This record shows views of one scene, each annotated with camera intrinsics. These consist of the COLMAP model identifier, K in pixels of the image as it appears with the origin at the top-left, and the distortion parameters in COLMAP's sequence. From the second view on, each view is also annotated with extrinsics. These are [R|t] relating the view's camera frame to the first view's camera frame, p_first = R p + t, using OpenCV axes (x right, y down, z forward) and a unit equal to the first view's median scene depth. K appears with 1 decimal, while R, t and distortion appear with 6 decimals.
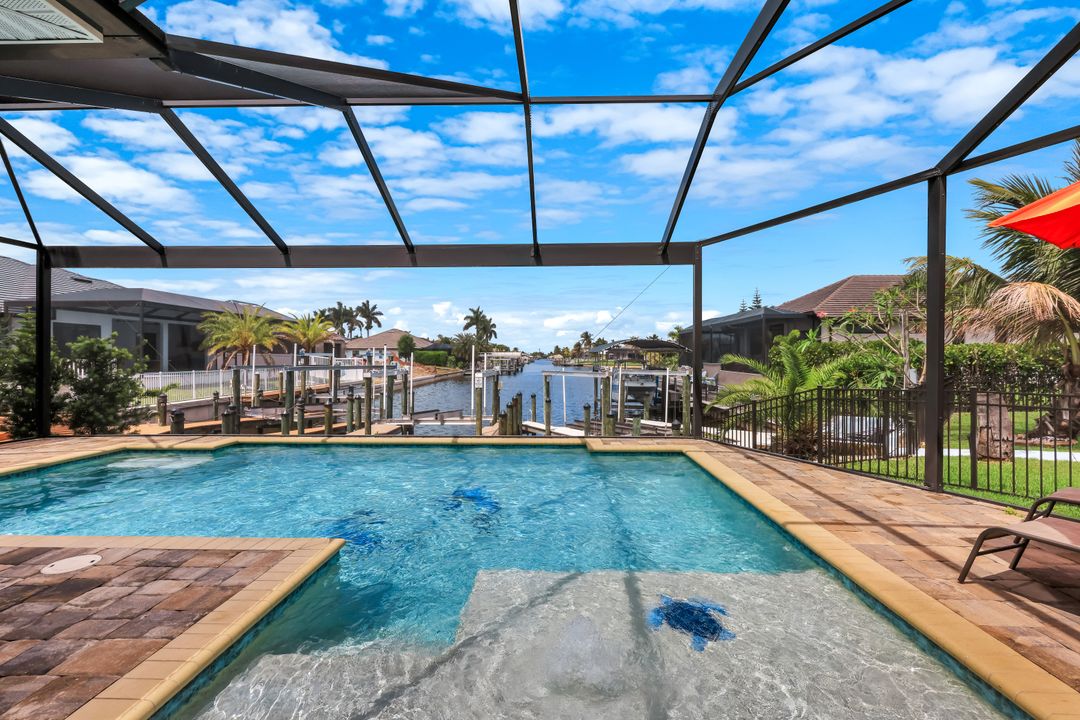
lens RADIAL K [[491.6, 0, 535.1], [0, 491.6, 364.4], [0, 0, 1]] dist [-0.001375, 0.000411]
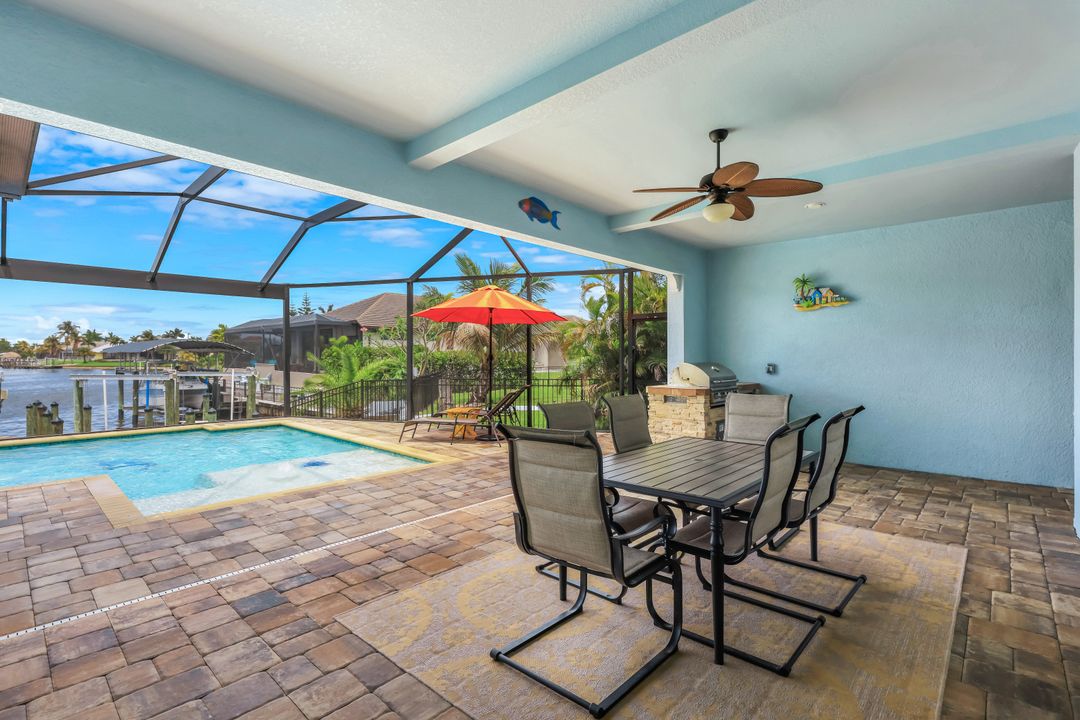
lens RADIAL K [[507.5, 0, 539.0], [0, 507.5, 357.7], [0, 0, 1]] dist [0.009771, -0.000108]
pose [[0.651981, -0.000604, 0.758235, -0.105955], [0.009020, 0.999935, -0.006959, -0.003404], [-0.758182, 0.011376, 0.651944, -0.182222]]
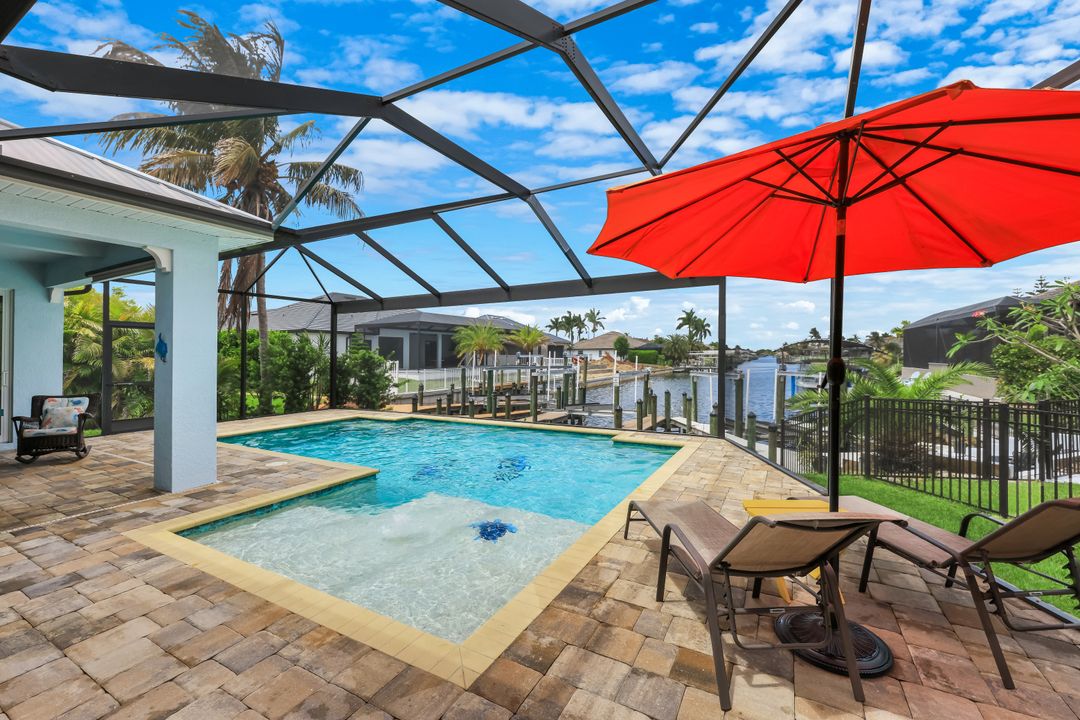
lens RADIAL K [[443.8, 0, 539.0], [0, 443.8, 356.1], [0, 0, 1]] dist [-0.000424, 0.000083]
pose [[0.891024, -0.005200, -0.453927, 0.130058], [-0.000078, 0.999933, -0.011609, -0.007847], [0.453956, 0.010379, 0.890963, -0.032955]]
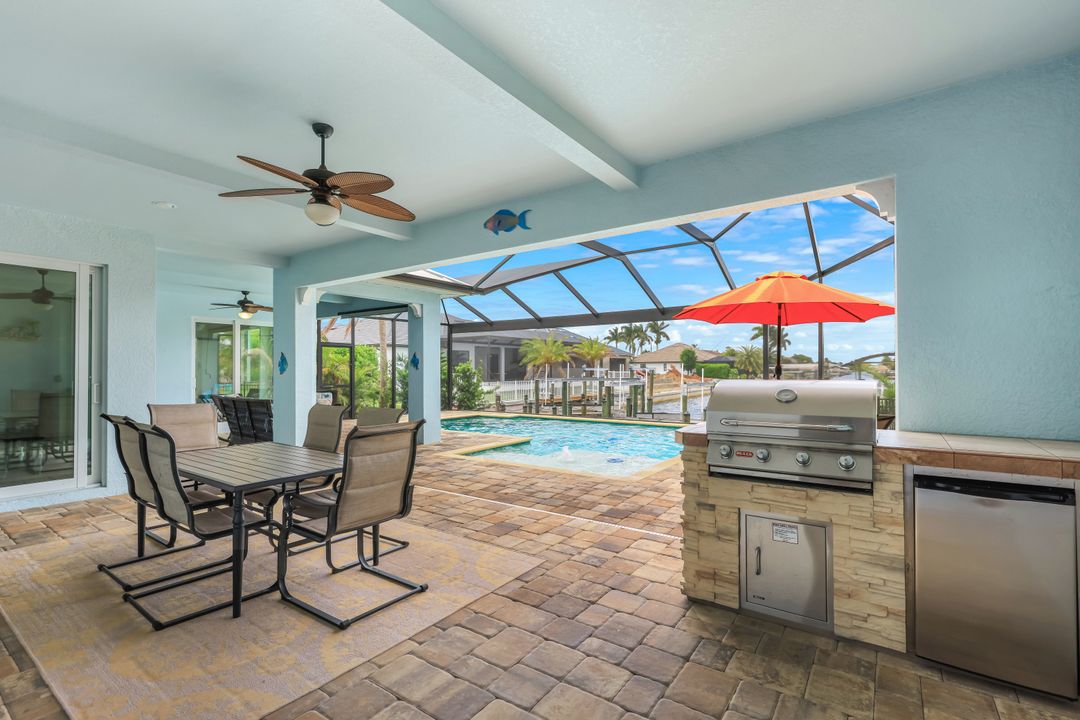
lens RADIAL K [[491.6, 0, 535.1], [0, 491.6, 364.4], [0, 0, 1]] dist [-0.001375, 0.000411]
pose [[0.831099, -0.009956, -0.556035, 0.179803], [-0.003328, 0.999733, -0.022875, -0.002832], [0.556114, 0.020862, 0.830844, -0.204654]]
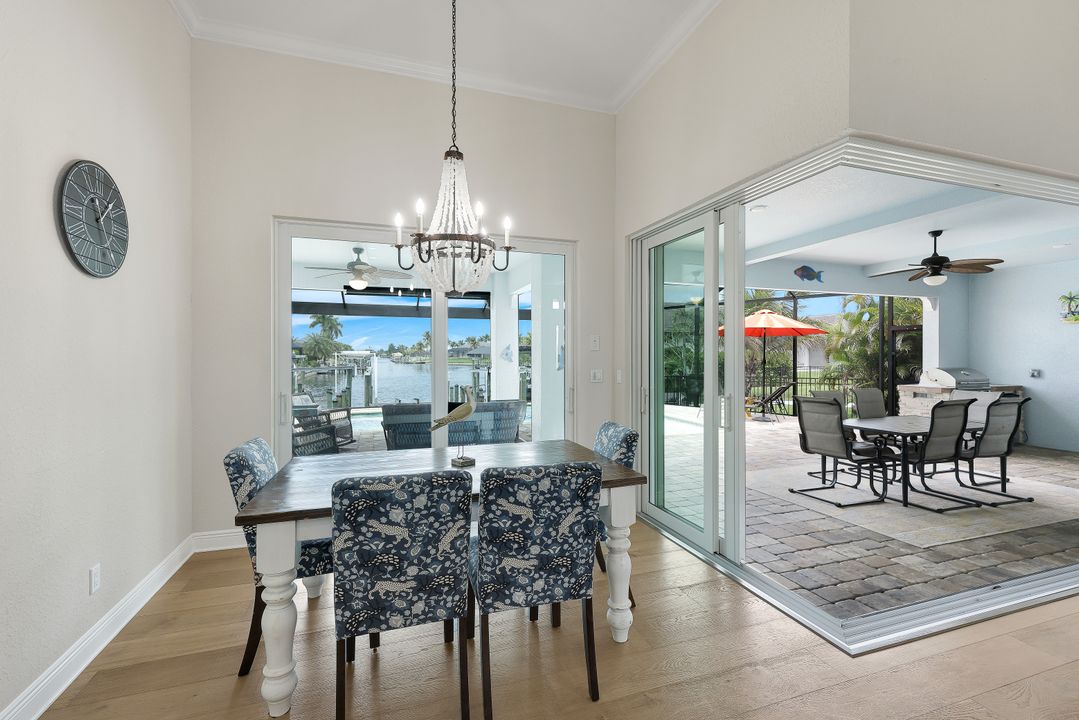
lens RADIAL K [[473.3, 0, 538.7], [0, 473.3, 362.0], [0, 0, 1]] dist [-0.000907, 0.006337]
pose [[0.934795, -0.007083, 0.355117, -0.228987], [0.006297, 0.999975, 0.003367, -0.008910], [-0.355131, -0.000911, 0.934816, -0.279146]]
